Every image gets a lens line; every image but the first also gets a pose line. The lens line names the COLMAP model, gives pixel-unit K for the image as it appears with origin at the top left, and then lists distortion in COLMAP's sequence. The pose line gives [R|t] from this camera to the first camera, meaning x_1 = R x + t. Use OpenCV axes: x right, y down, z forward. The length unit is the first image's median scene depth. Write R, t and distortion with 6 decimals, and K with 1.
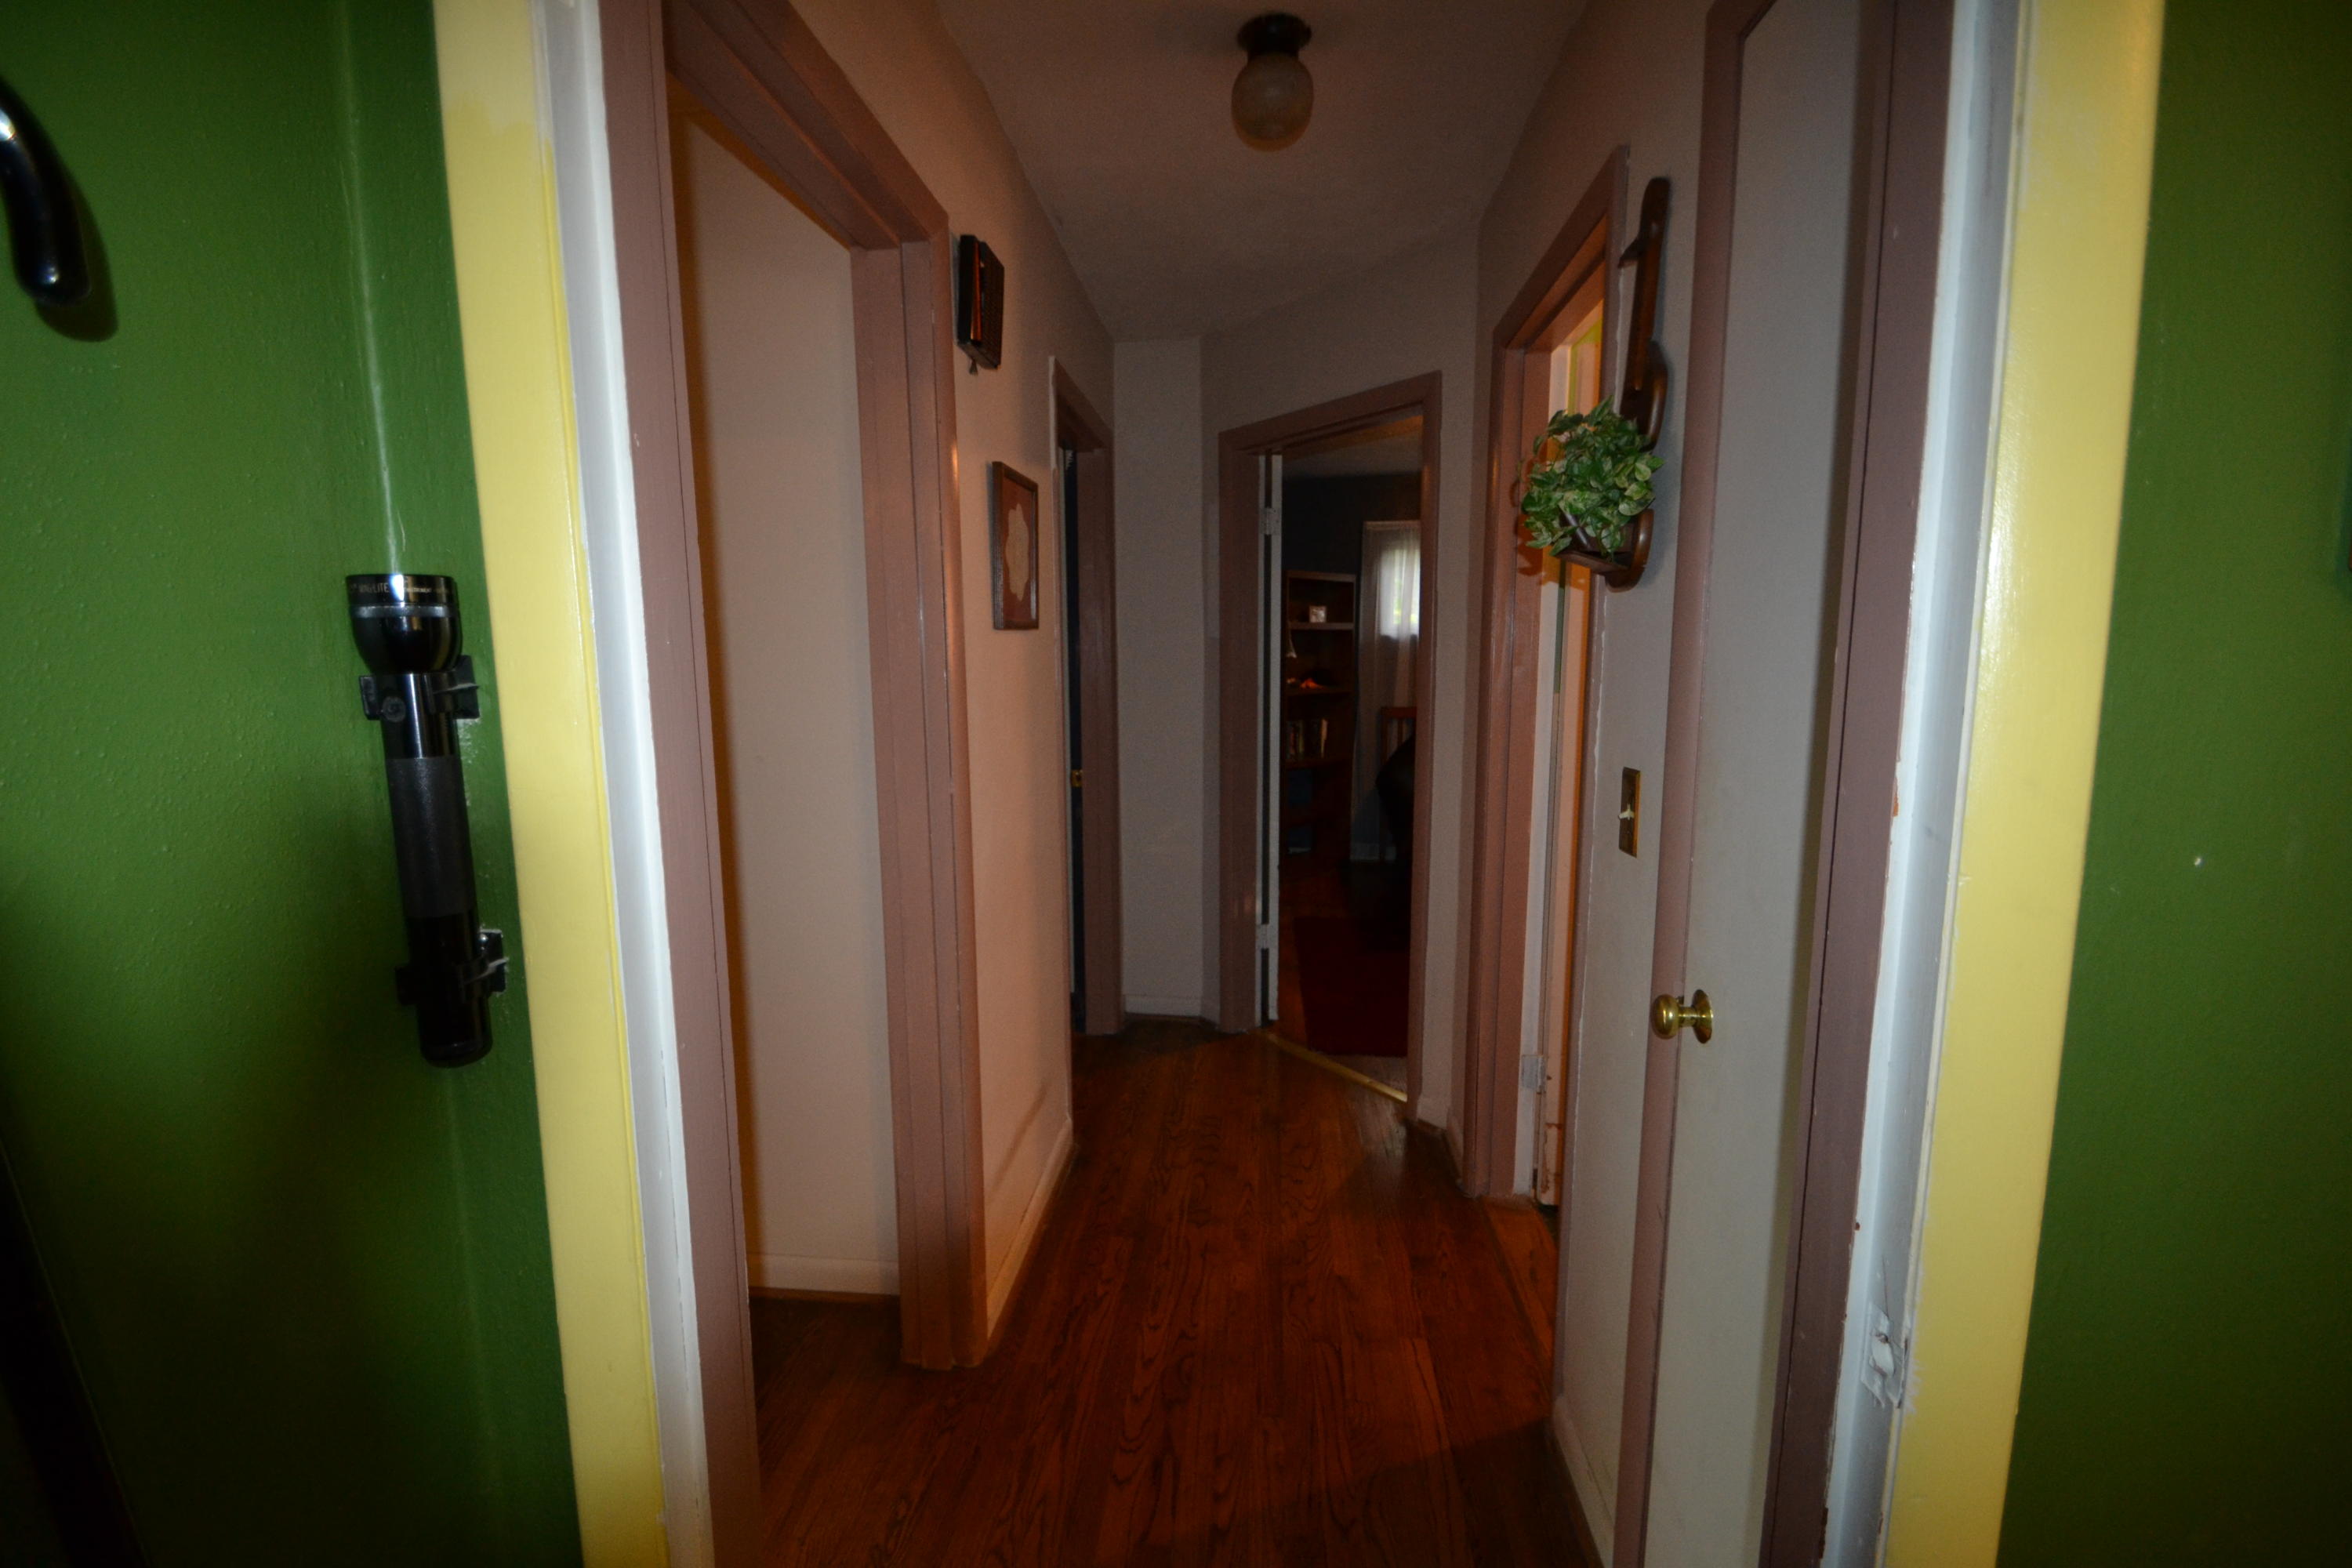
lens RADIAL K [[1047.6, 0, 1169.5], [0, 1047.6, 787.9], [0, 0, 1]] dist [0.014164, -0.013931]
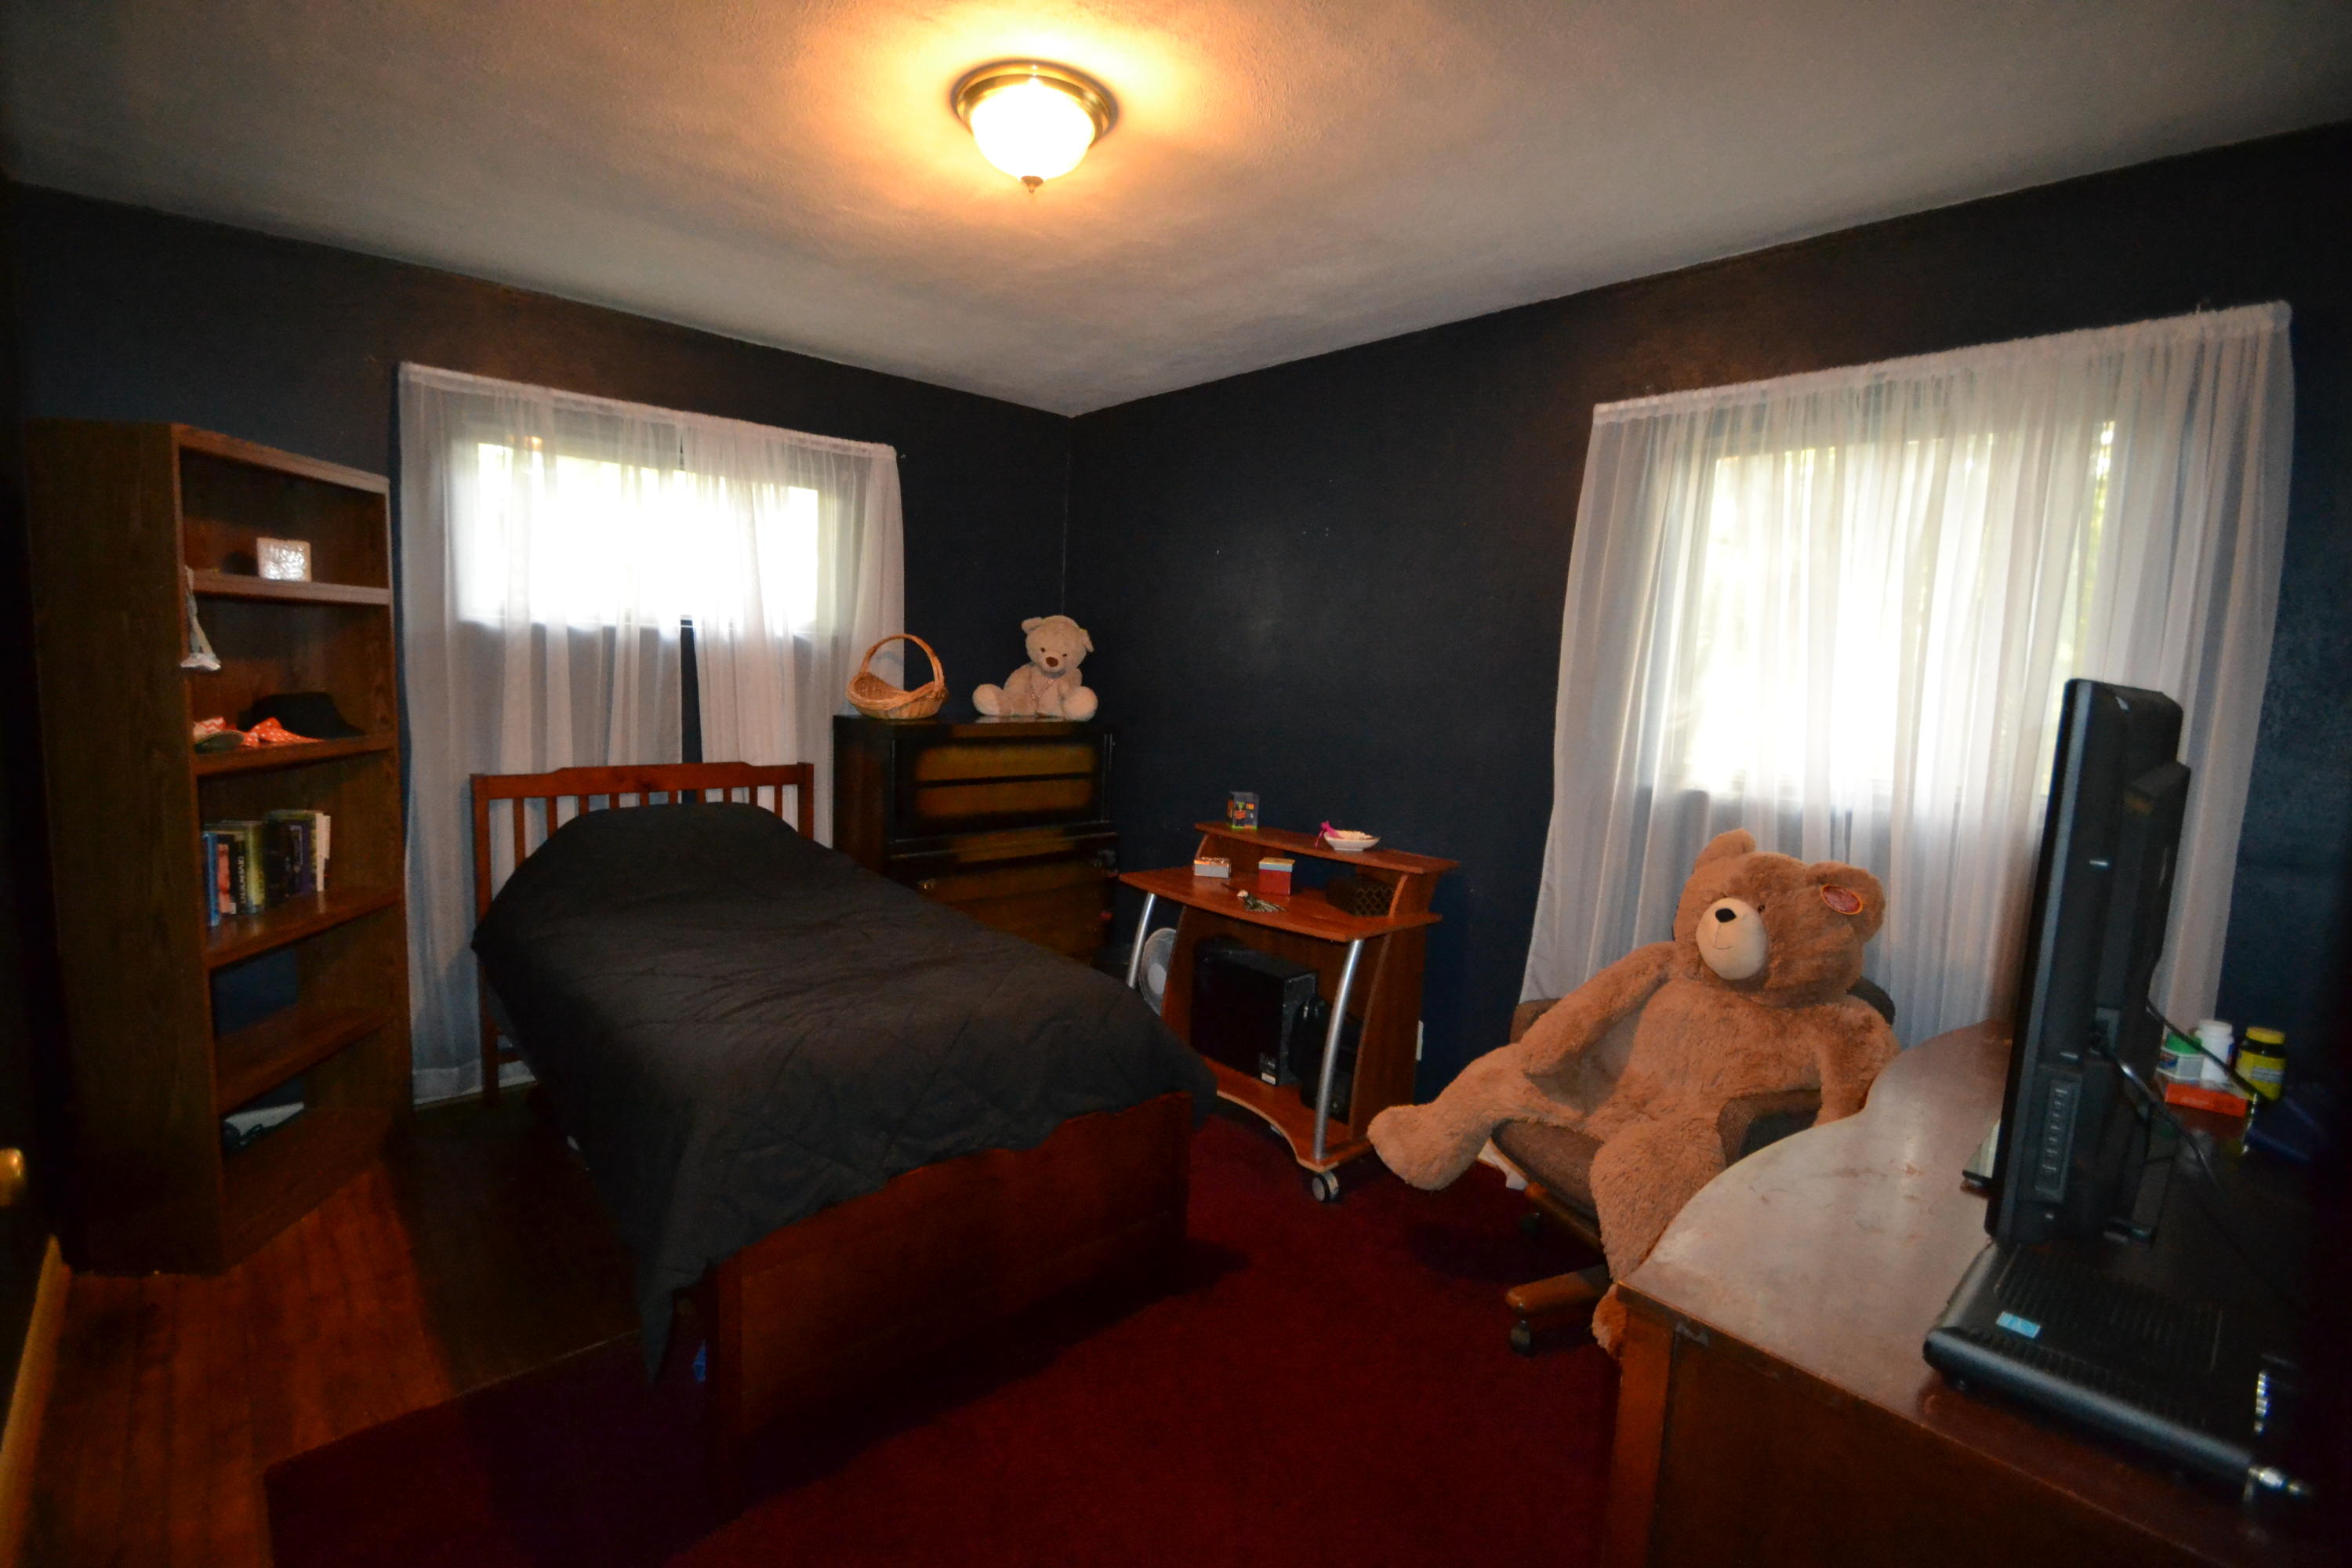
lens RADIAL K [[1047.6, 0, 1142.9], [0, 1047.6, 791.2], [0, 0, 1]] dist [0.014164, -0.013931]
pose [[0.678487, -0.056101, 0.732467, 0.064170], [0.057572, 0.998074, 0.023115, -0.066684], [-0.732353, 0.026486, 0.680410, 0.480471]]
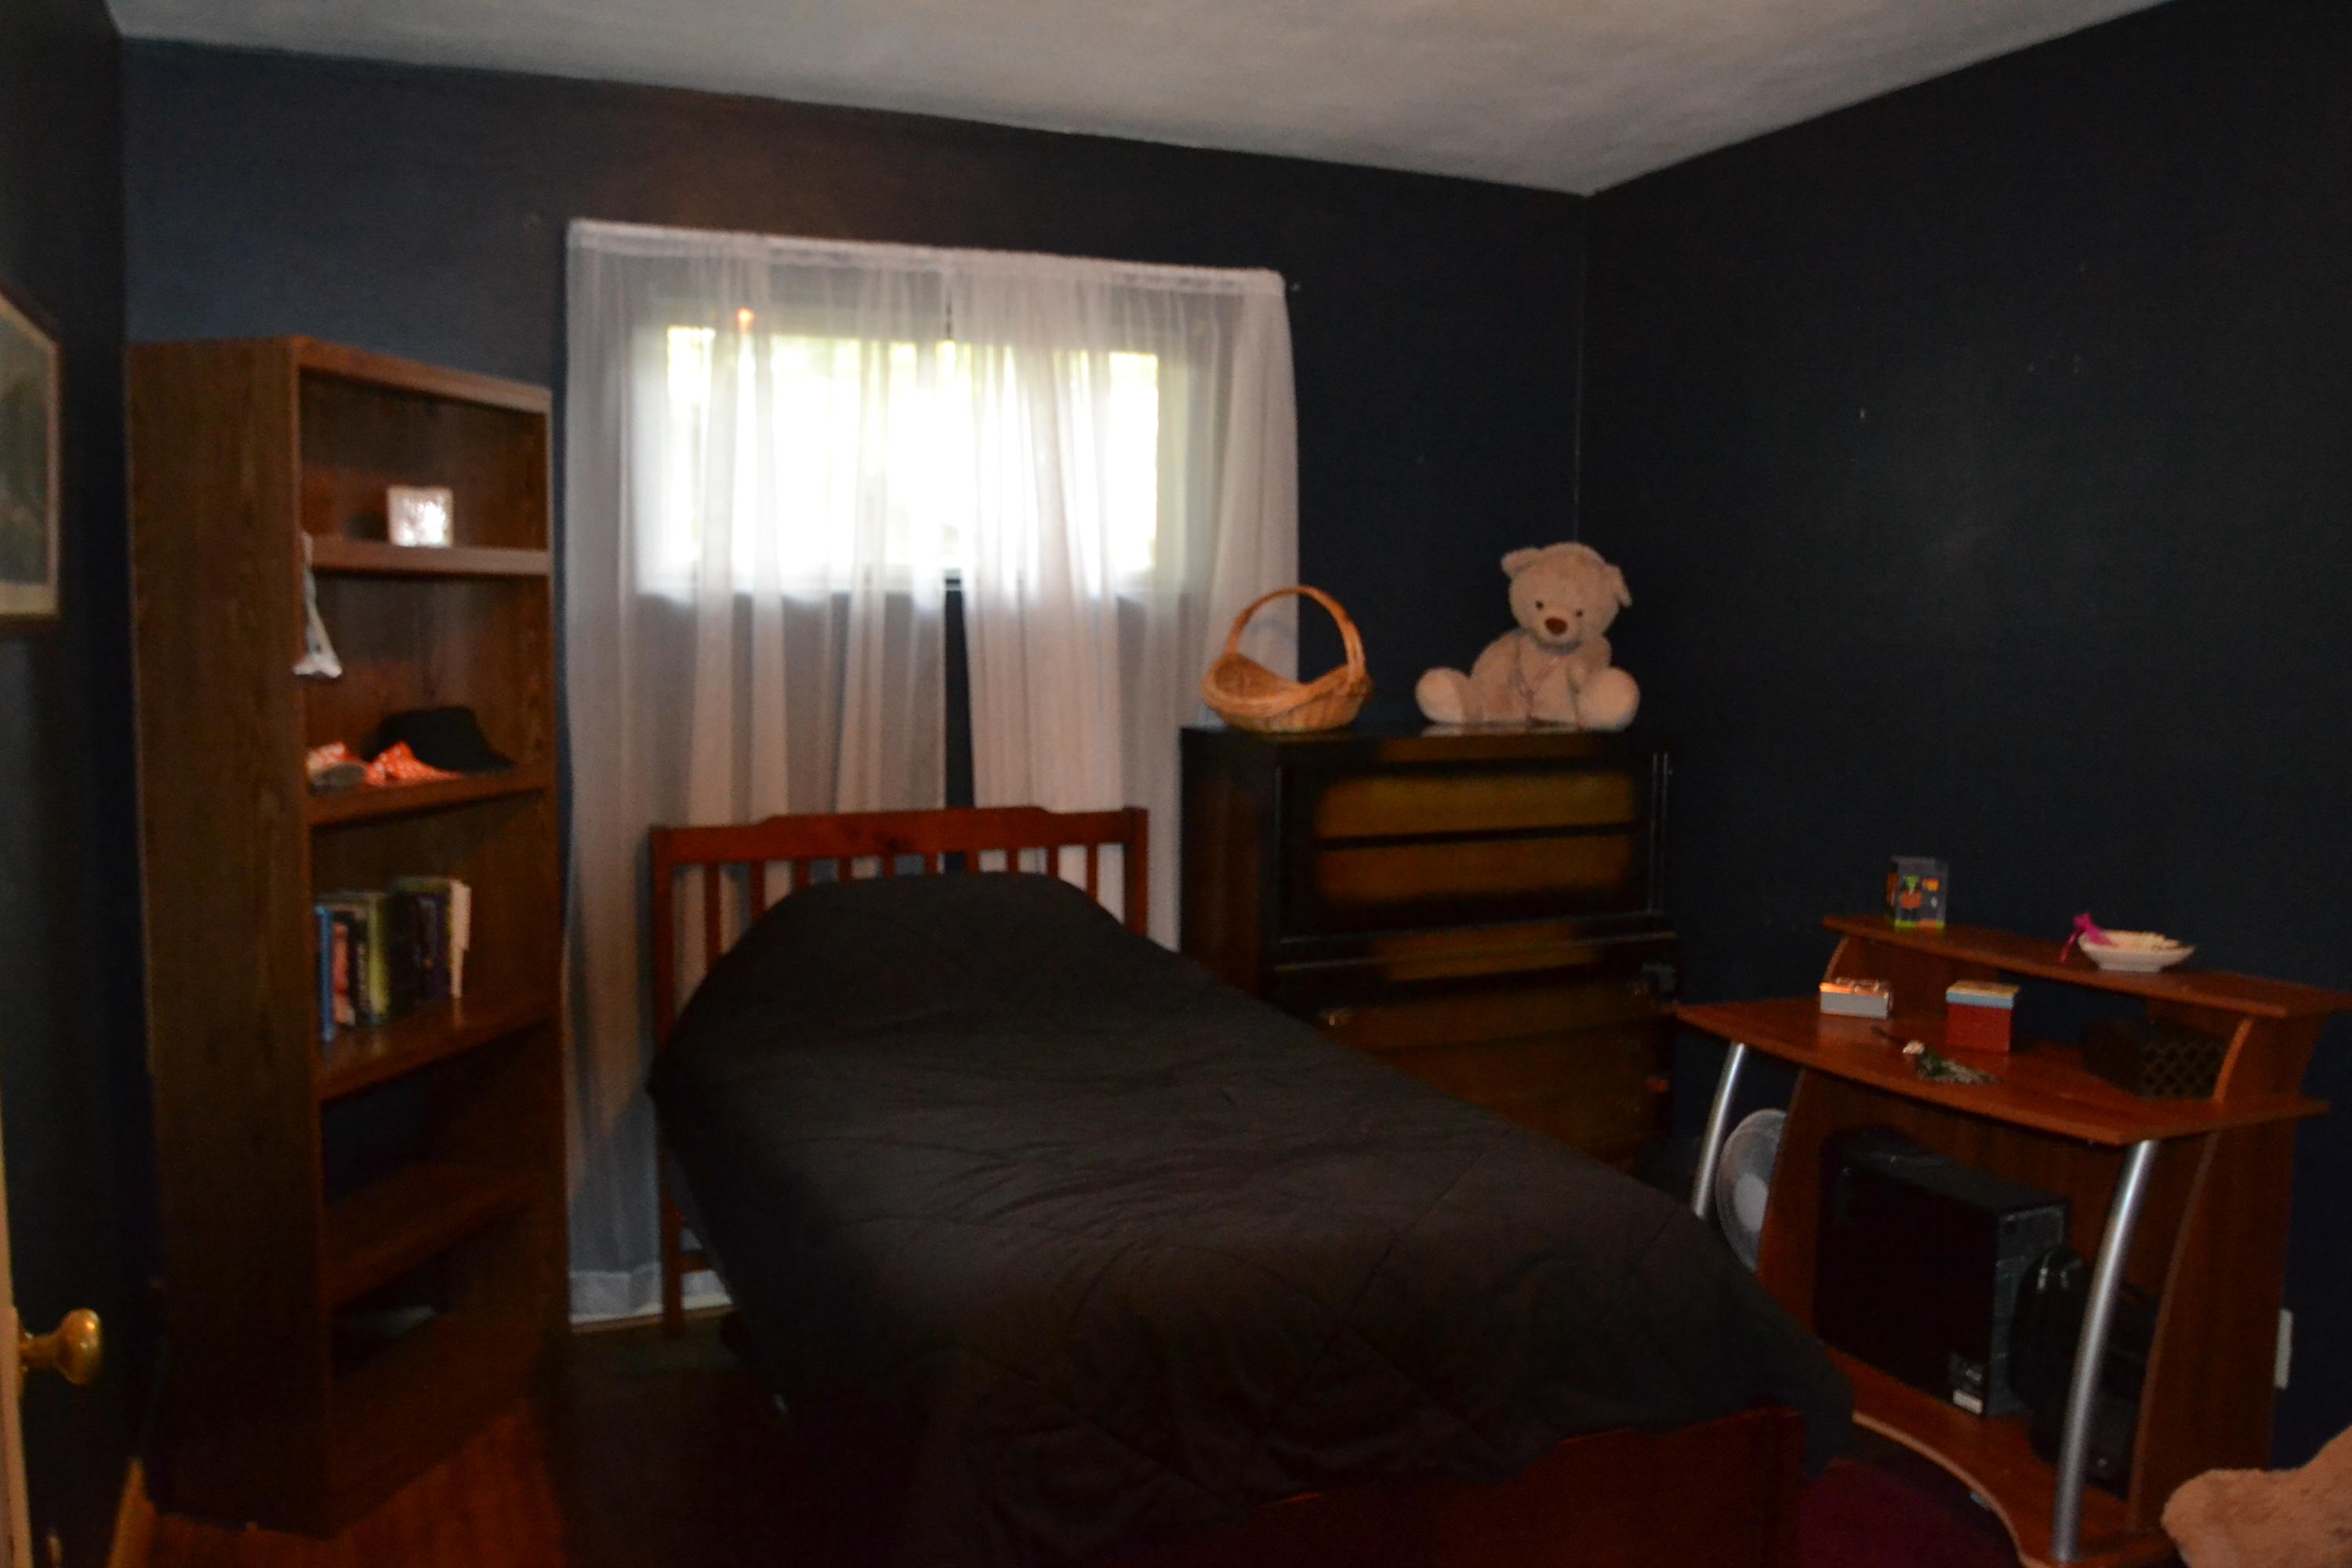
lens RADIAL K [[1879.9, 0, 1180.1], [0, 1879.9, 797.2], [0, 0, 1]] dist [-0.015745, 0.021604]
pose [[0.859498, -0.036384, 0.509843, 0.057057], [0.057959, 0.997967, -0.026489, -0.065075], [-0.507843, 0.052317, 0.859860, 0.463813]]
